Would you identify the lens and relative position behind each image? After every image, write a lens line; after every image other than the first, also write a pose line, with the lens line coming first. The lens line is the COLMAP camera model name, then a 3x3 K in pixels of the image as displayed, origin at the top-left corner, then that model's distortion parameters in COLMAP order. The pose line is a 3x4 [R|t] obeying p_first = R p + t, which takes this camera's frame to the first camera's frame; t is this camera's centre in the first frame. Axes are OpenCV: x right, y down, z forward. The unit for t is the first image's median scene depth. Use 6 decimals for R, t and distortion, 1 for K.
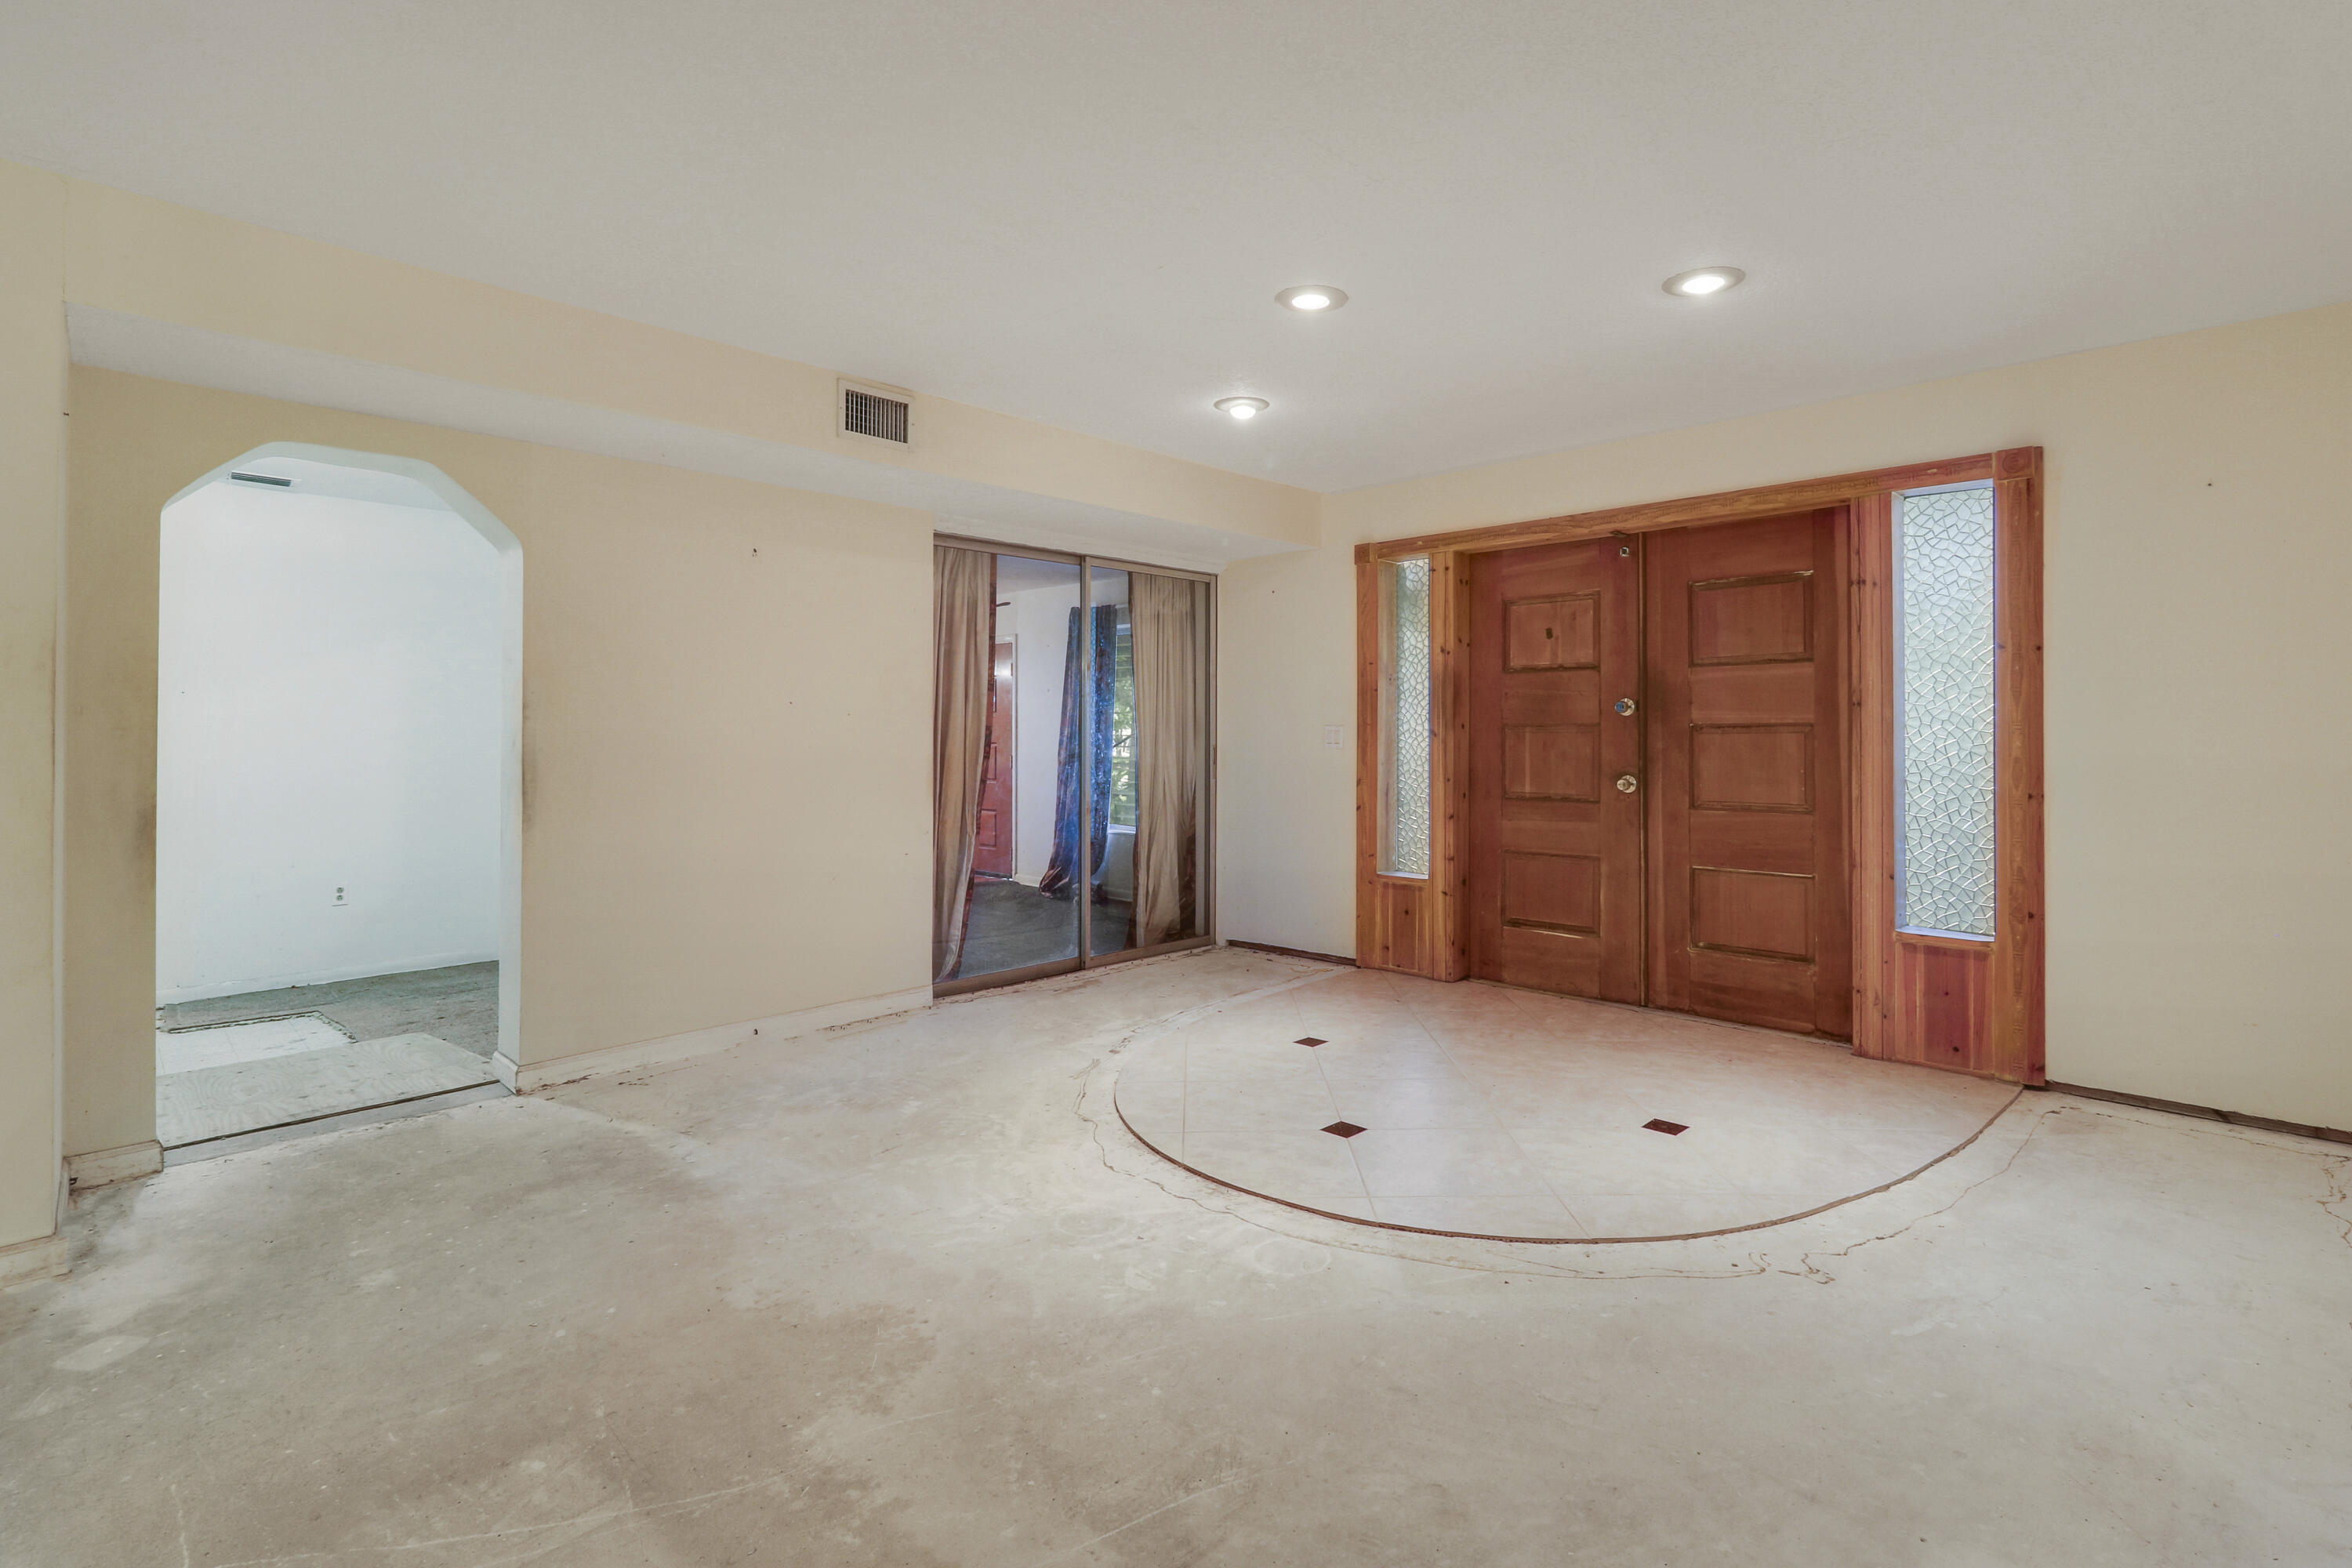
lens RADIAL K [[1114.0, 0, 1256.0], [0, 1114.0, 714.4], [0, 0, 1]] dist [0.012637, 0.000305]
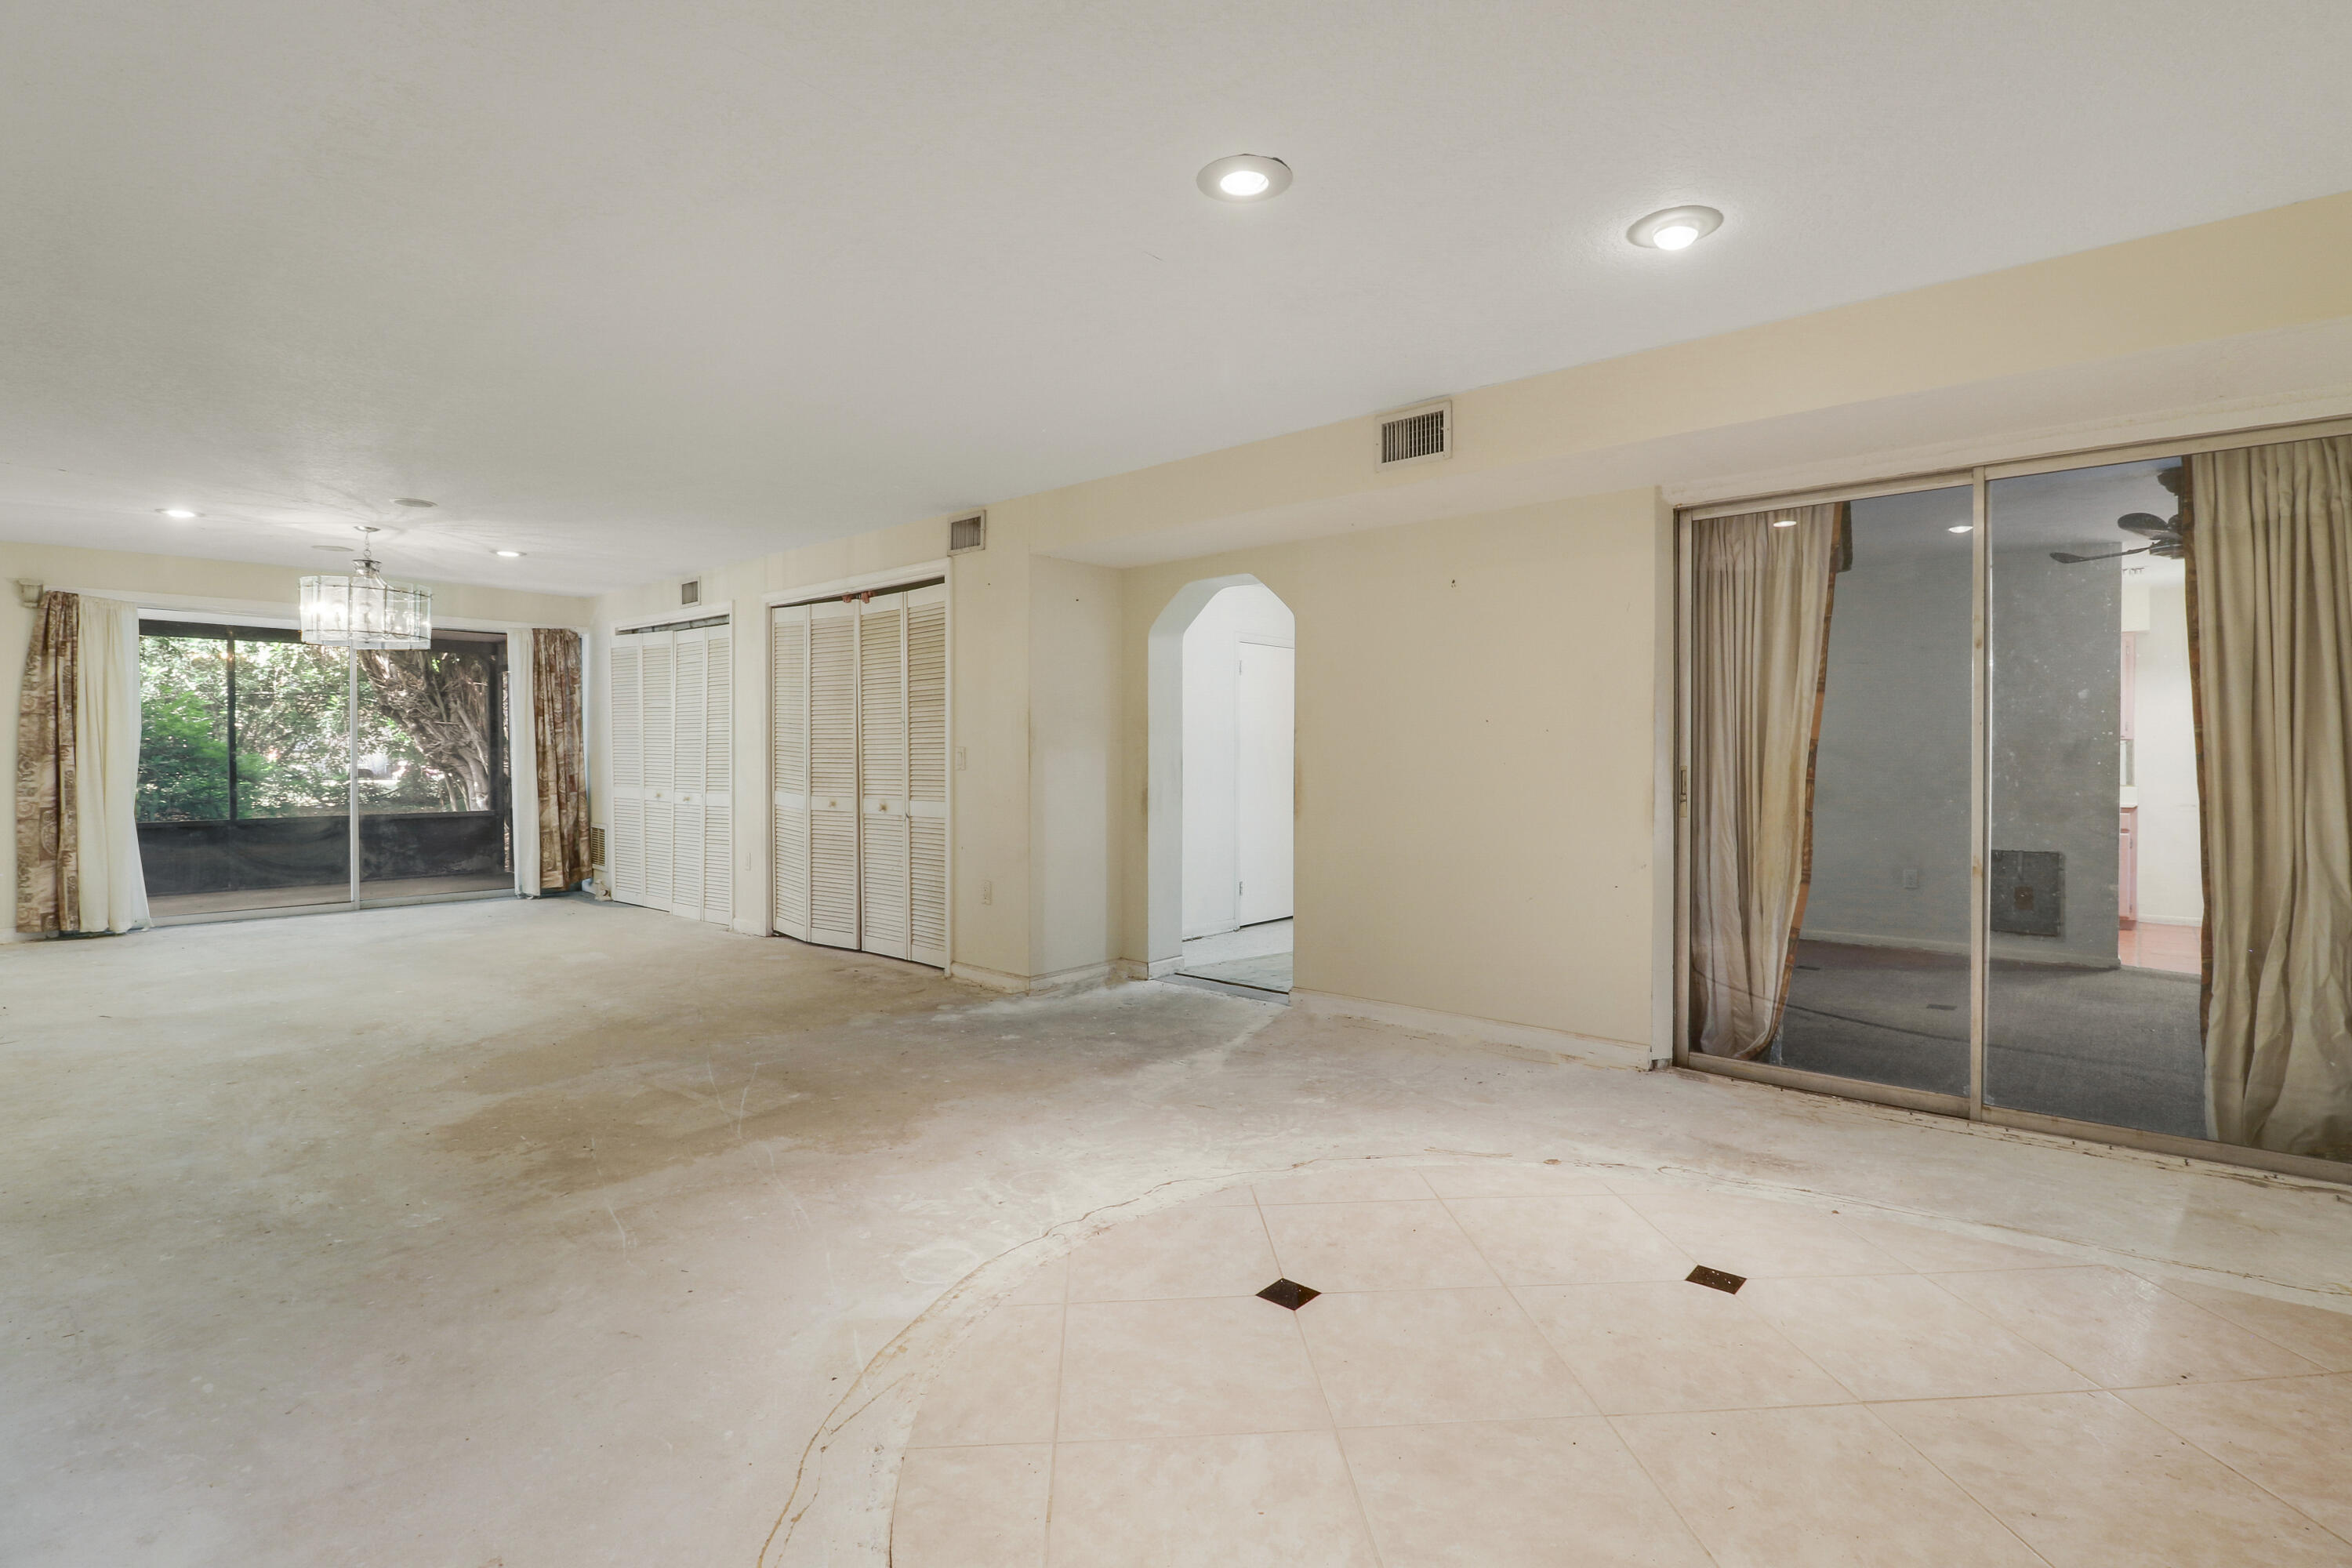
lens RADIAL K [[1114.0, 0, 1182.8], [0, 1114.0, 771.6], [0, 0, 1]] dist [0.012637, 0.000305]
pose [[0.033050, 0.025546, -0.999127, 0.958479], [0.018633, 0.999484, 0.026171, 0.006547], [0.999280, -0.019482, 0.032557, 1.085841]]
